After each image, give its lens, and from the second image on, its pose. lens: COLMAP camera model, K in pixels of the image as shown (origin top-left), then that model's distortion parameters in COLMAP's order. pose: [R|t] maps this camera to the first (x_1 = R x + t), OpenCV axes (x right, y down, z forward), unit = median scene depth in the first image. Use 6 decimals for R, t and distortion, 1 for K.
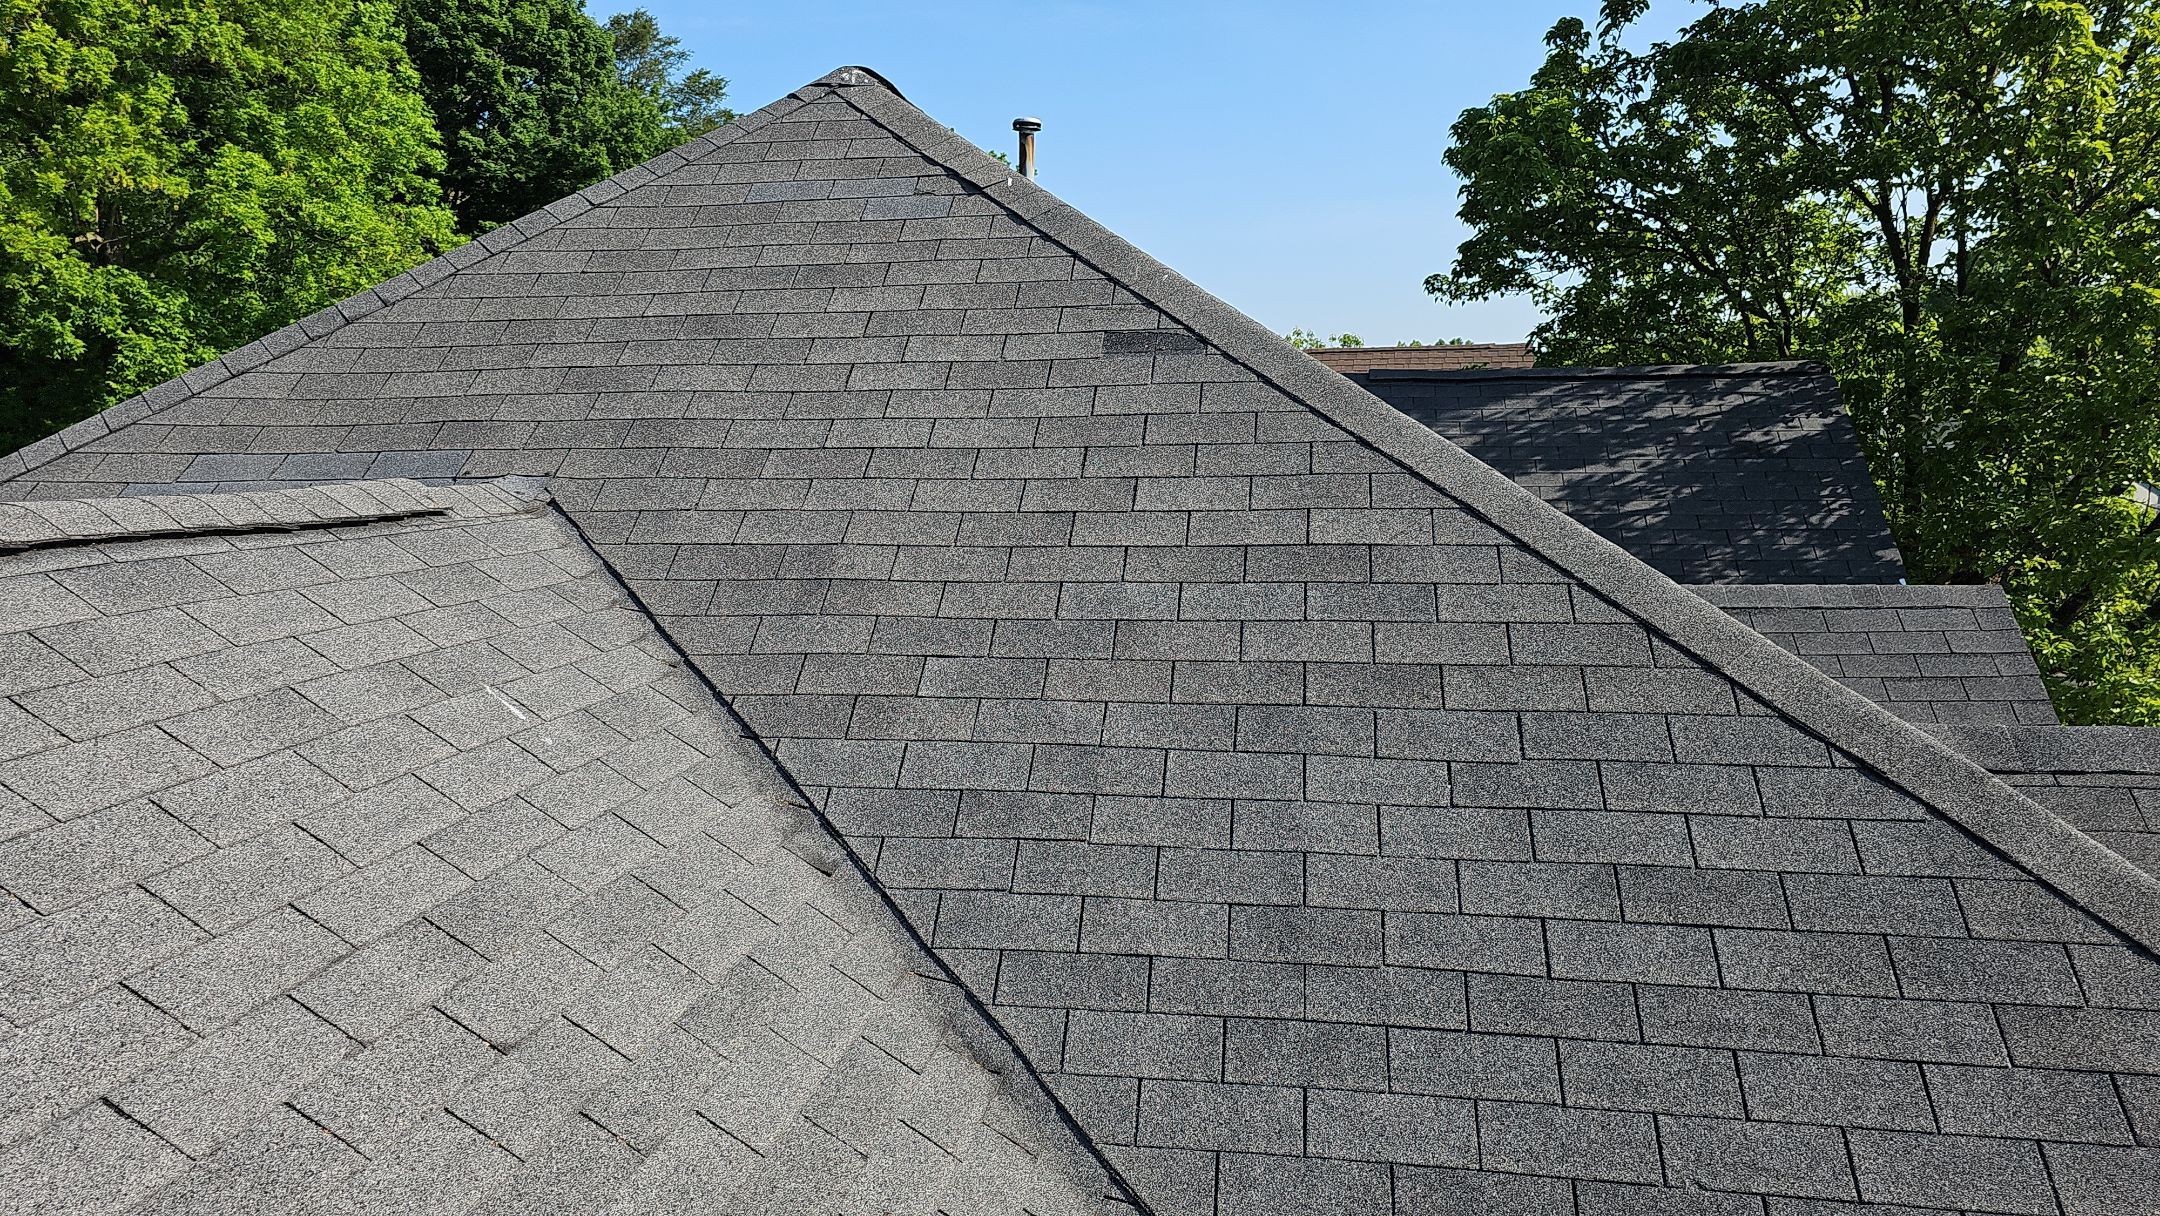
lens RADIAL K [[1509.2, 0, 1081.2], [0, 1509.2, 621.6], [0, 0, 1]] dist [0.066899, -0.065167]
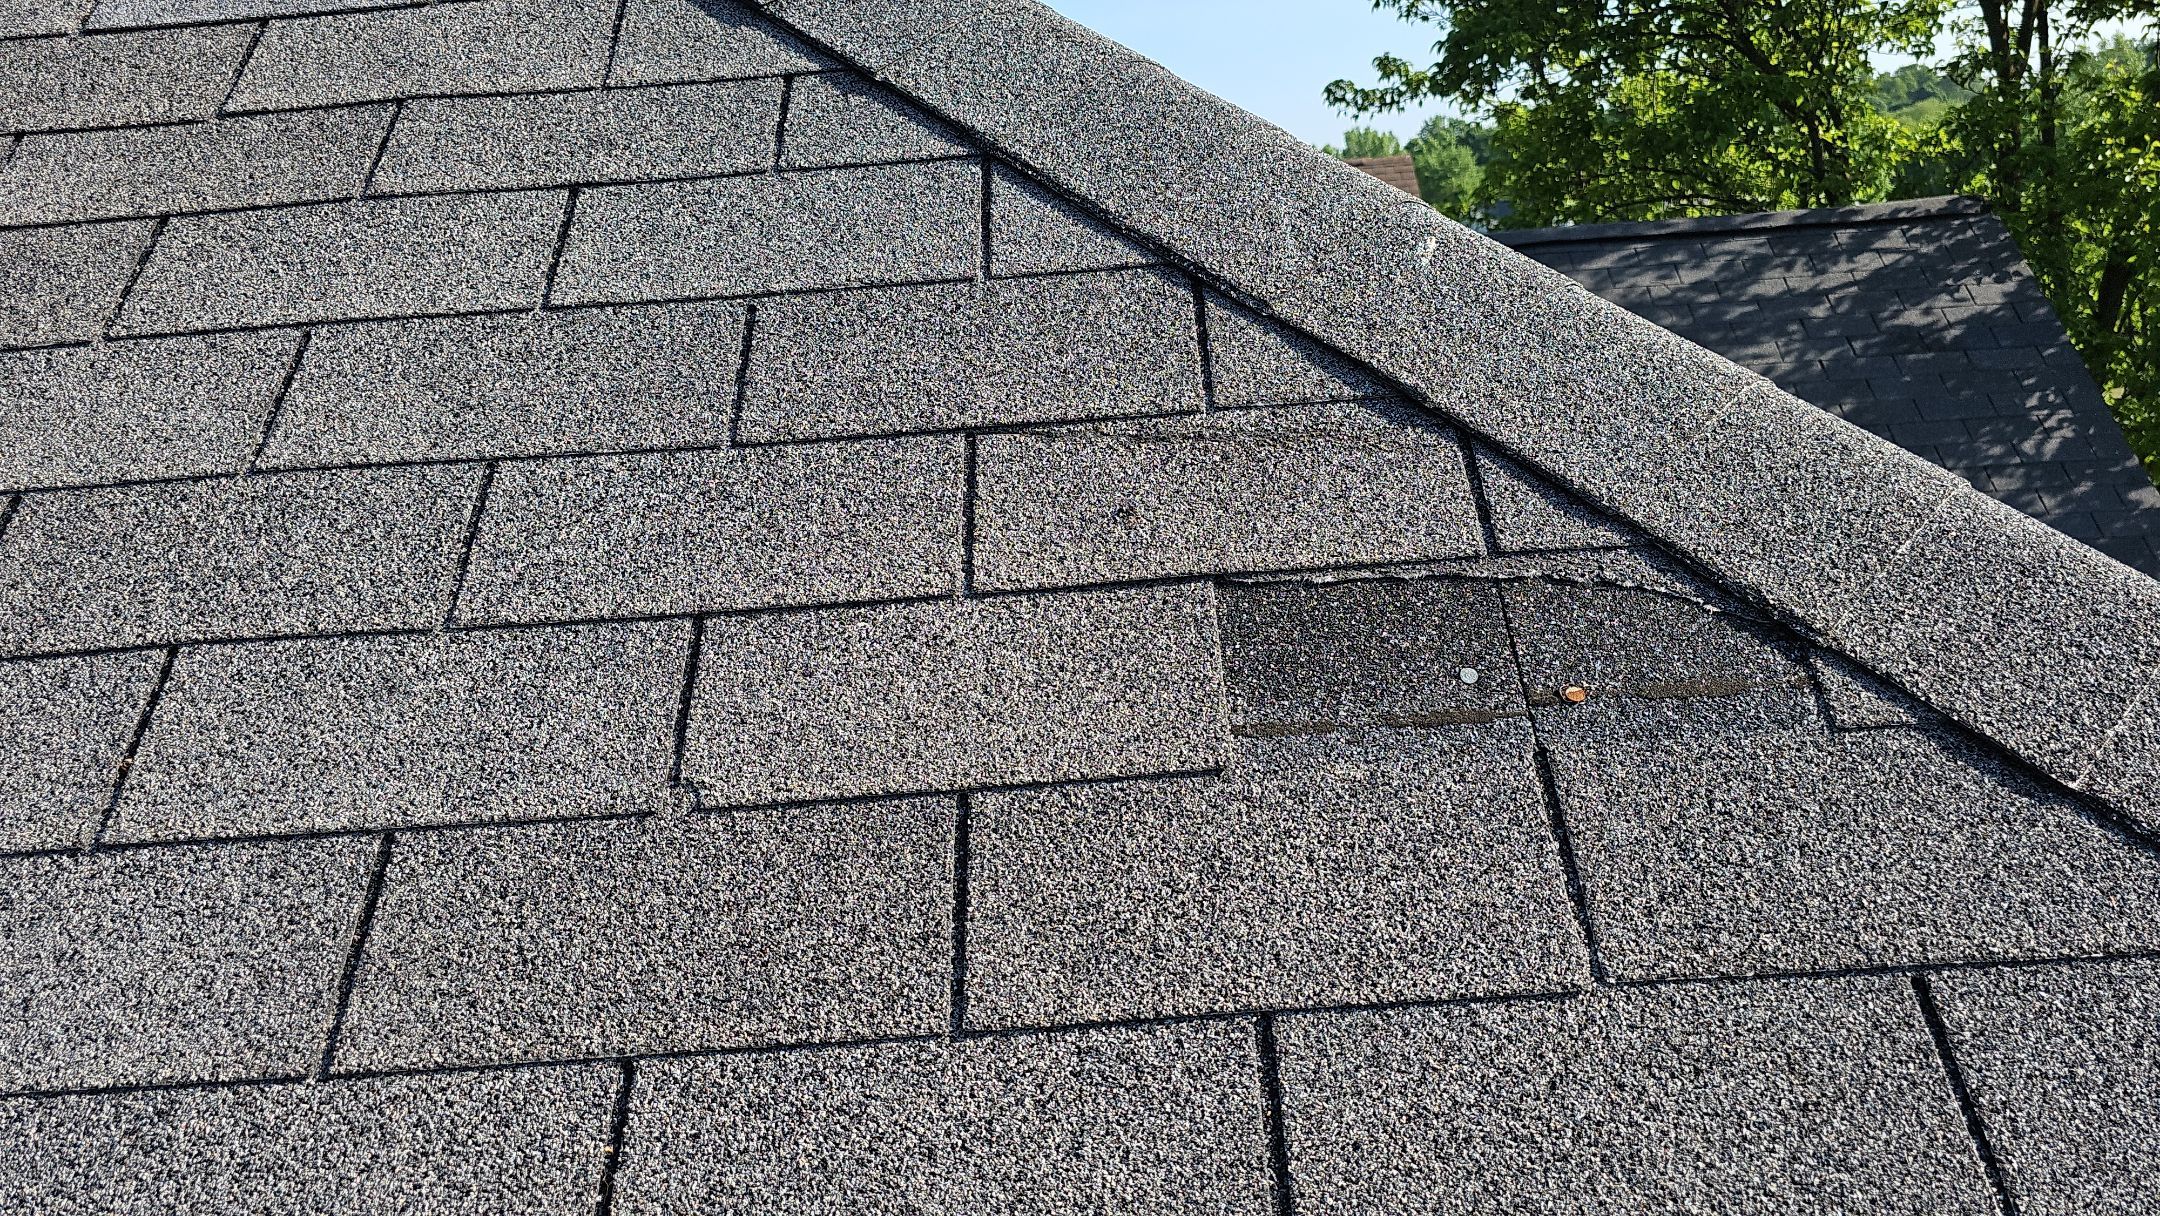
lens RADIAL K [[1499.2, 0, 1116.5], [0, 1499.2, 619.0], [0, 0, 1]] dist [0.044290, -0.042068]
pose [[0.986657, -0.089144, 0.136243, -0.010741], [0.072313, 0.989662, 0.123857, -0.097414], [-0.145876, -0.112352, 0.982902, 0.374798]]
